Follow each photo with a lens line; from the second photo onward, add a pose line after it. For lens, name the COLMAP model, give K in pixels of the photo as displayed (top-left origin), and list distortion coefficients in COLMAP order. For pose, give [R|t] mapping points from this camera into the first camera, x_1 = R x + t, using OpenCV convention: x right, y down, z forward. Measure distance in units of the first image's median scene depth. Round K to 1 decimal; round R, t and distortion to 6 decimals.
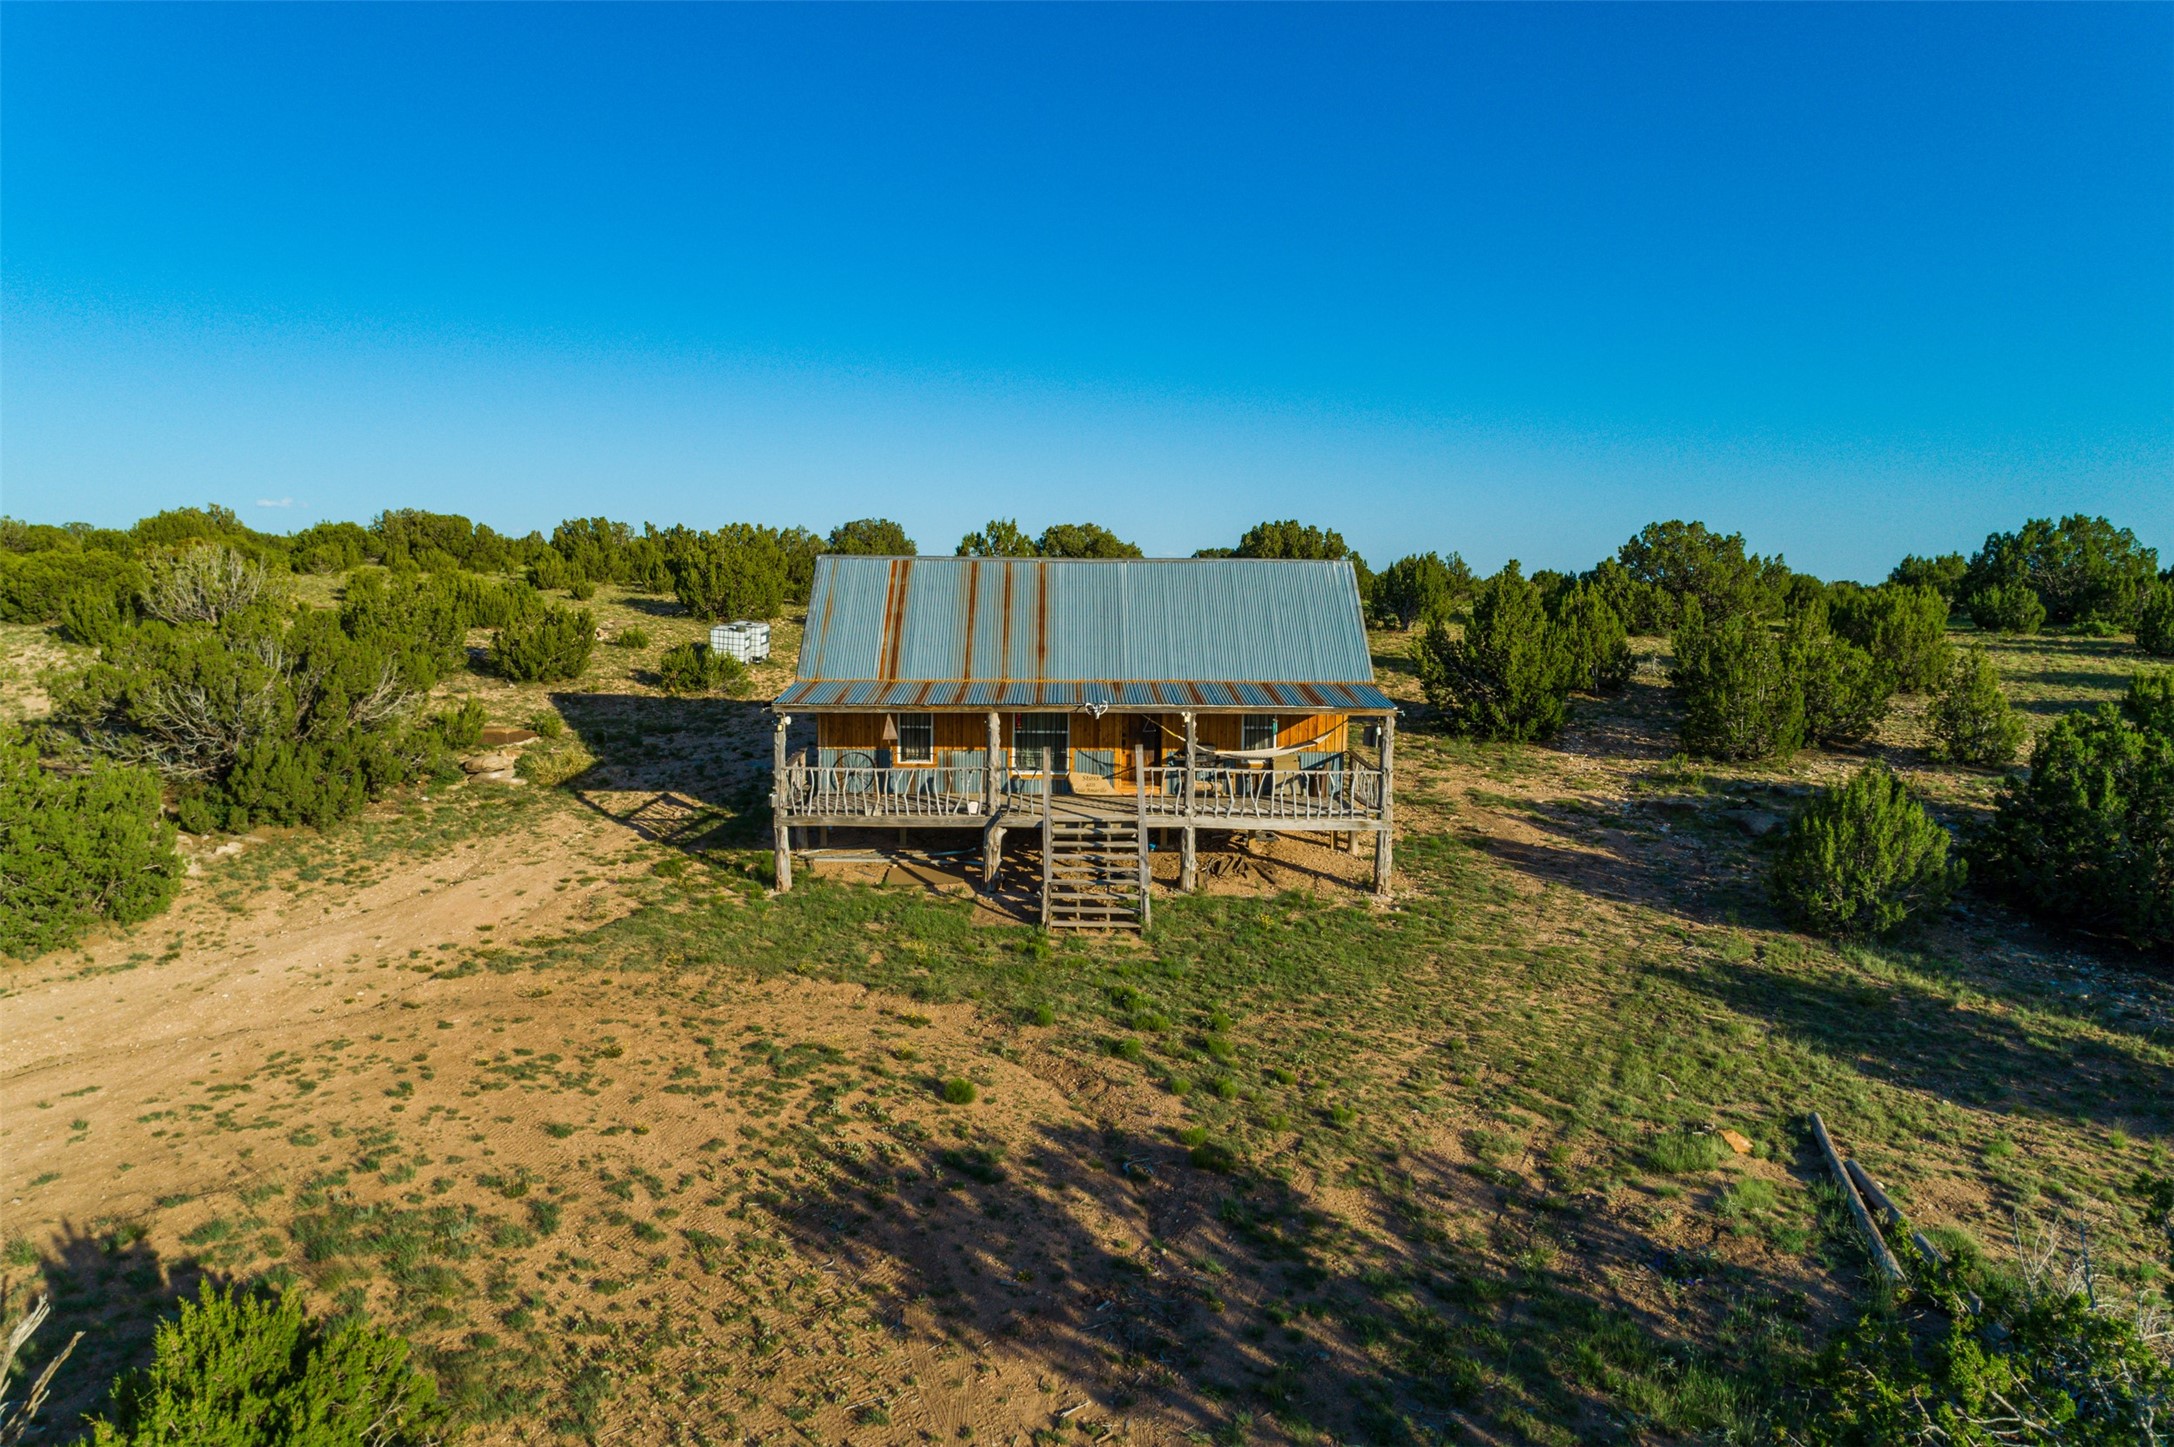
lens RADIAL K [[1435.9, 0, 1134.5], [0, 1435.9, 711.2], [0, 0, 1]] dist [0.021524, 0.008063]
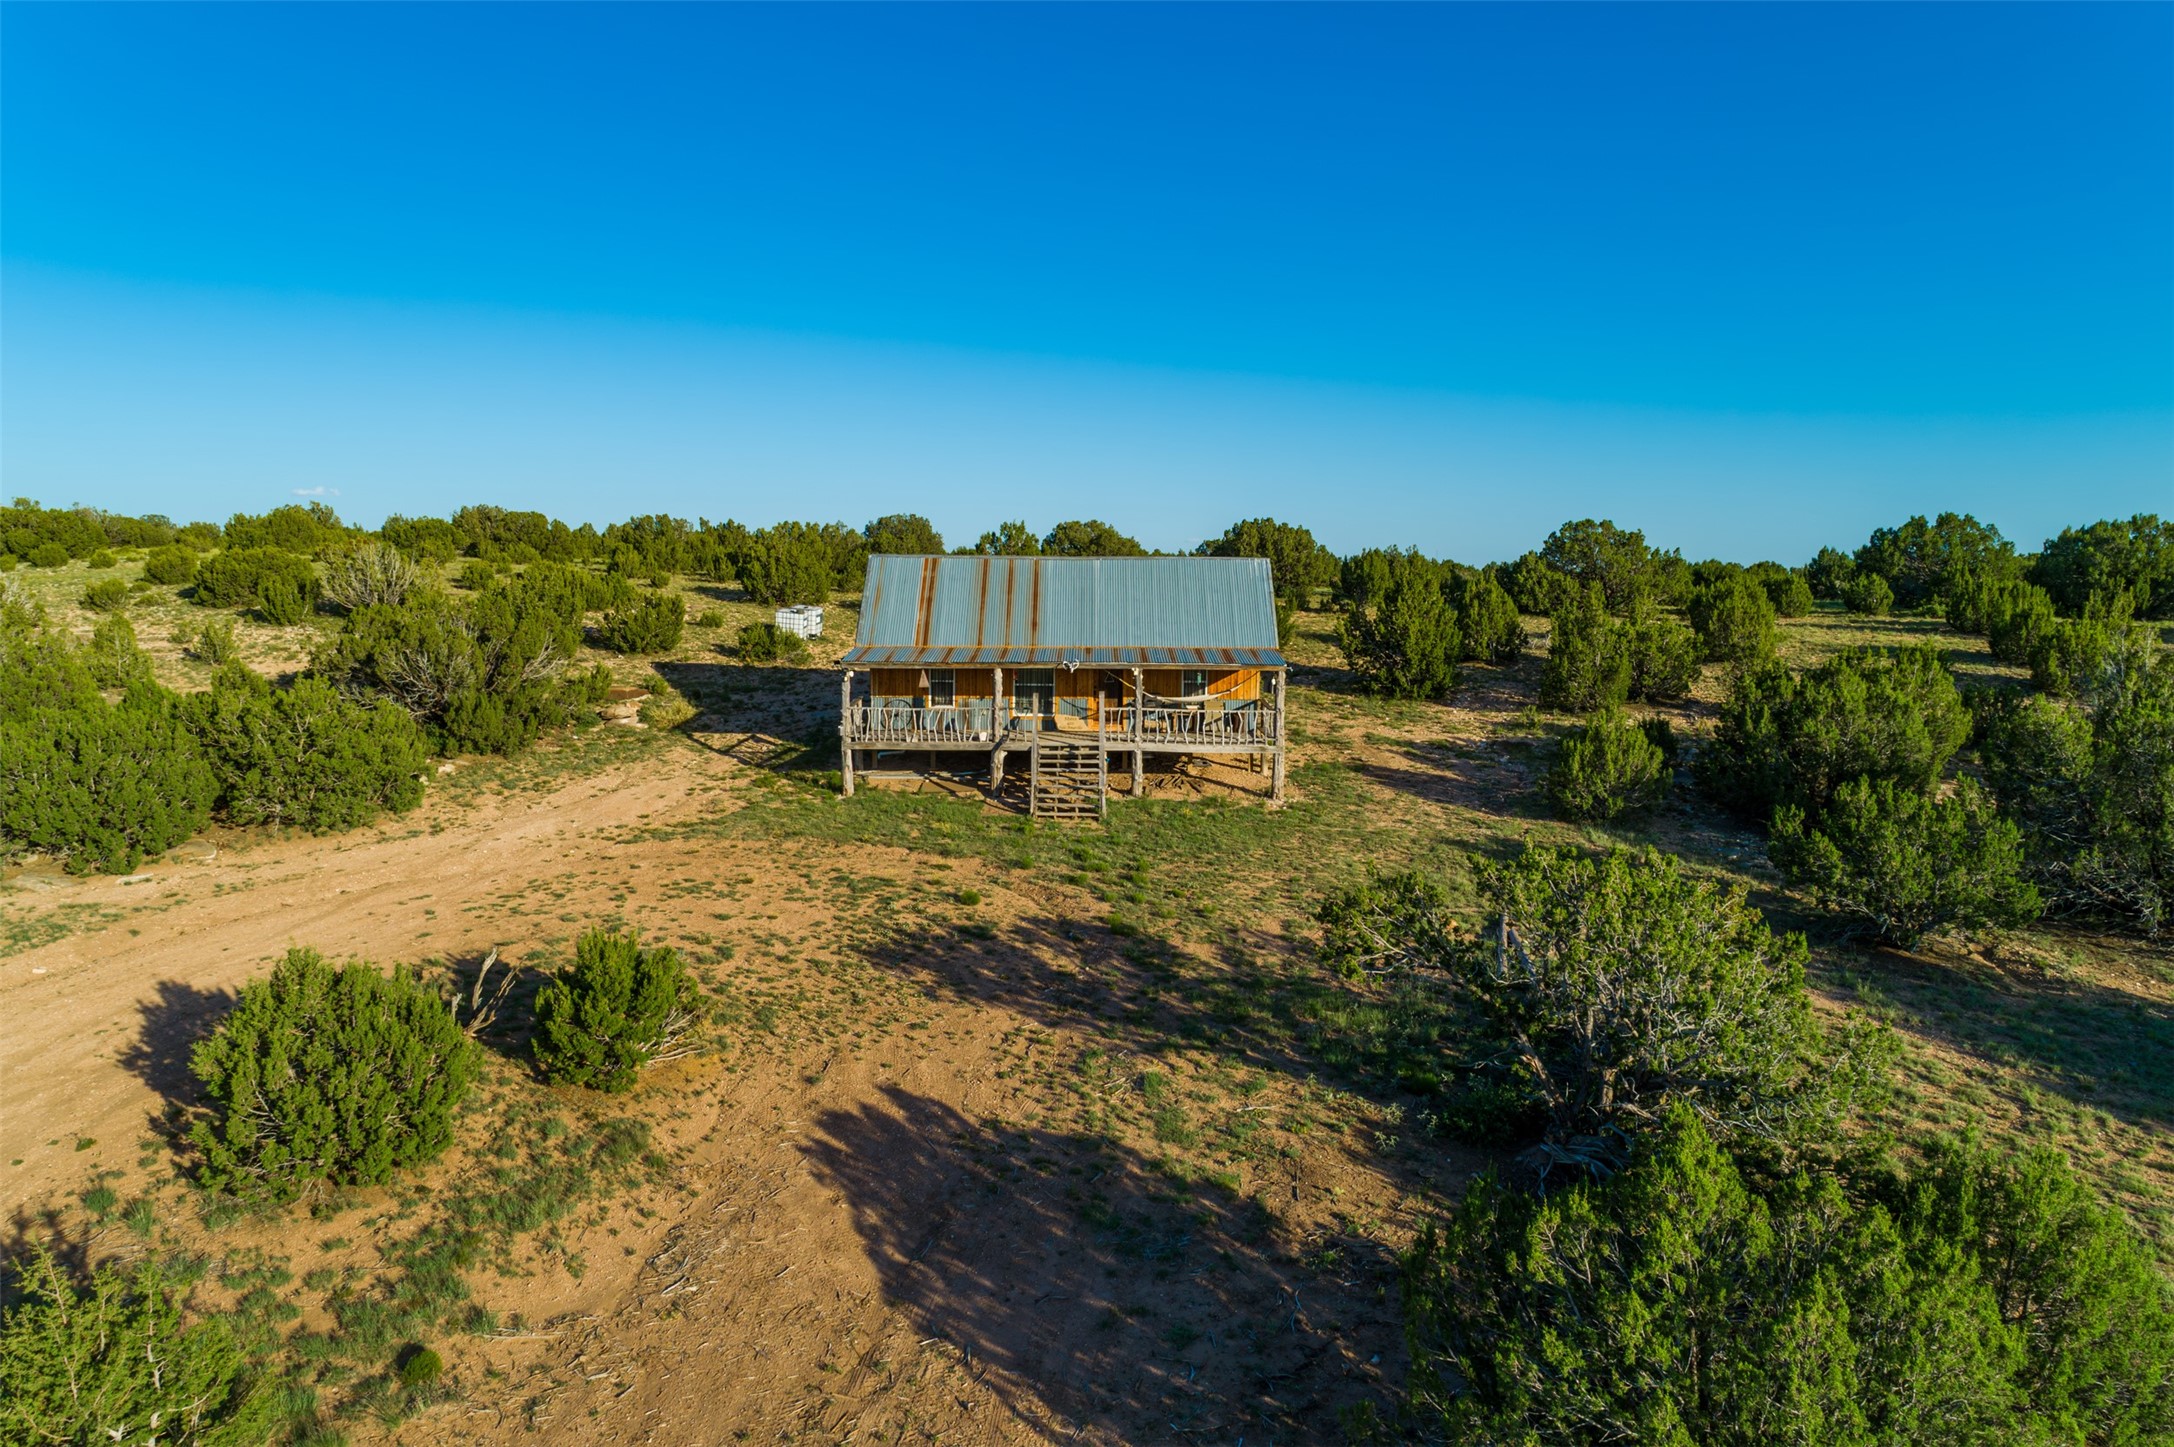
lens RADIAL K [[1423.4, 0, 1140.9], [0, 1423.4, 718.3], [0, 0, 1]] dist [0.027366, 0.001542]
pose [[0.999919, 0.000302, -0.012719, 0.057989], [-0.000118, 0.999895, 0.014501, 0.028887], [0.012722, -0.014498, 0.999814, -0.378473]]
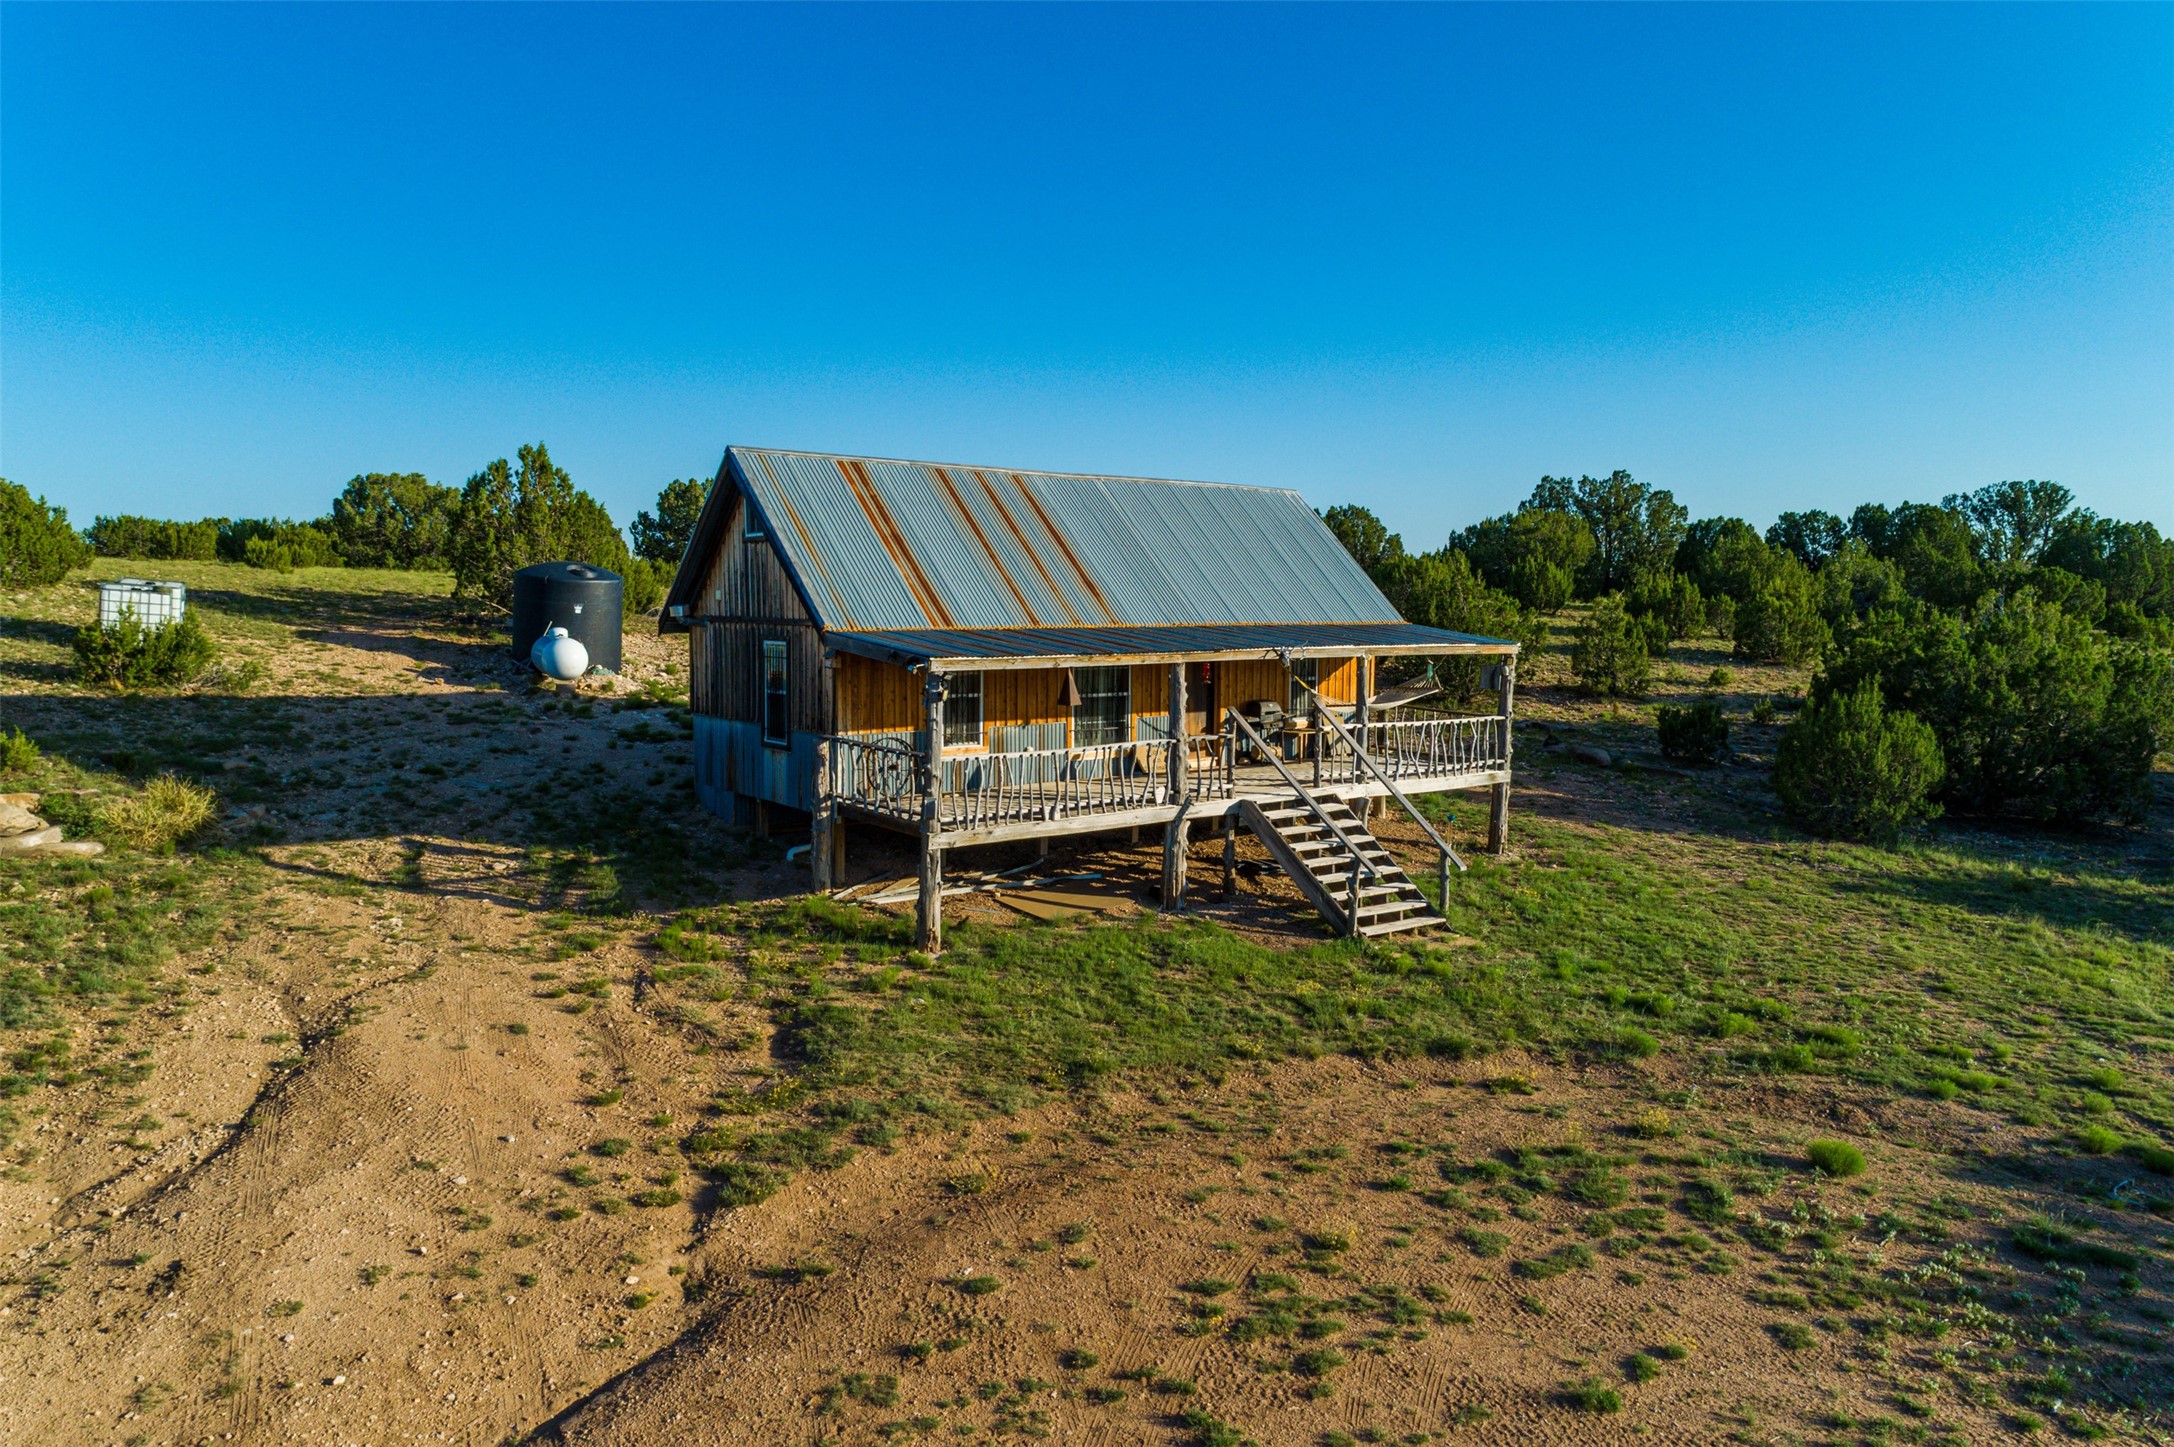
lens RADIAL K [[1450.8, 0, 1088.4], [0, 1450.8, 722.4], [0, 0, 1]] dist [0.025068, 0.005391]
pose [[0.809466, -0.059563, 0.584138, -0.553304], [0.050600, 0.998217, 0.031667, 0.004921], [-0.584982, 0.003924, 0.811037, 0.422241]]
